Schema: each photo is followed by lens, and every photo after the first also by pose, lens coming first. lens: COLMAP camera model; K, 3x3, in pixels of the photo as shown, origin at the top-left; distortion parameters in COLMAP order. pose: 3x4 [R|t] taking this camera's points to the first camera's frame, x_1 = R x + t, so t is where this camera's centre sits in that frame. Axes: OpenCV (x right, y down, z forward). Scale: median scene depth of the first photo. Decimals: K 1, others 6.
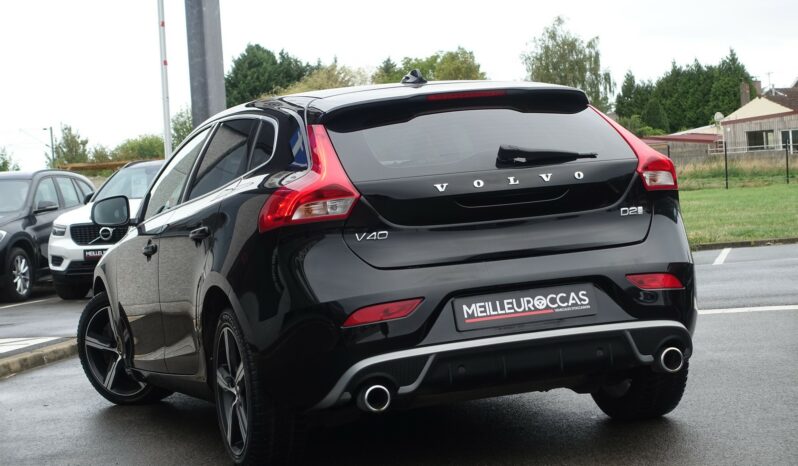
lens RADIAL K [[1706.0, 0, 400.6], [0, 1706.0, 233.0], [0, 0, 1]] dist [-0.024741, 0.000000]
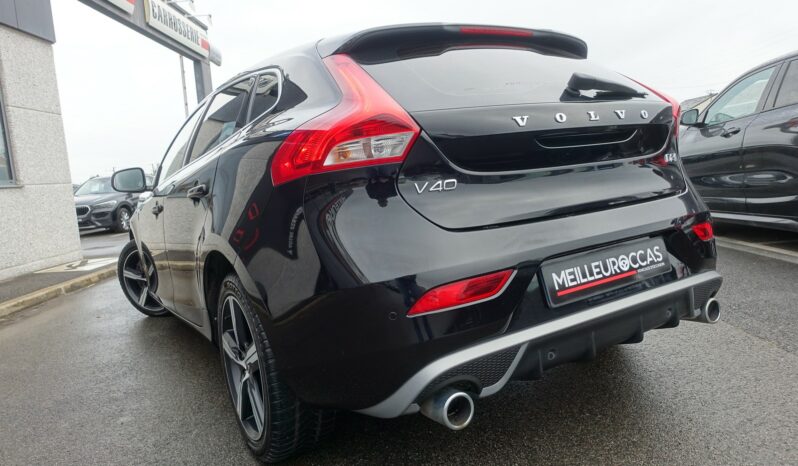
lens RADIAL K [[547.9, 0, 399.2], [0, 547.9, 236.3], [0, 0, 1]] dist [-0.006284, 0.002065]
pose [[0.976958, -0.035557, 0.210450, -0.081497], [0.020885, 0.997219, 0.071536, 0.006135], [-0.212408, -0.065493, 0.974984, 0.758538]]
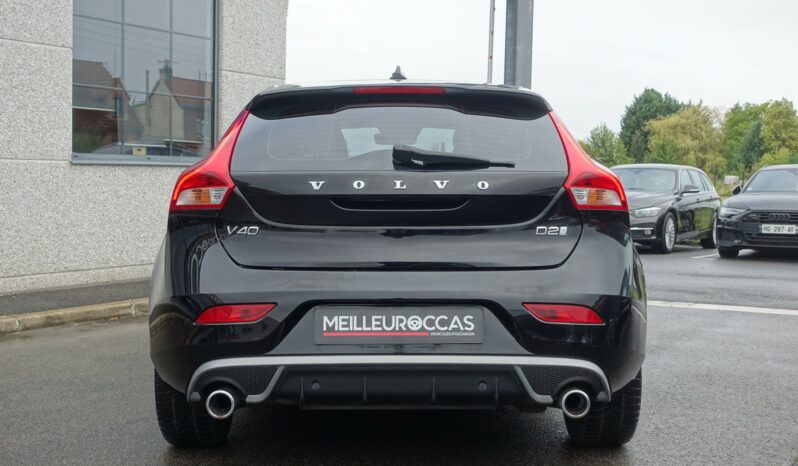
lens RADIAL K [[1026.1, 0, 400.4], [0, 1026.1, 231.3], [0, 0, 1]] dist [-0.043464, 0.000000]
pose [[0.942544, 0.102154, -0.318081, 0.239852], [-0.092008, 0.994658, 0.046802, -0.031440], [0.321162, -0.014847, 0.946908, 0.486033]]
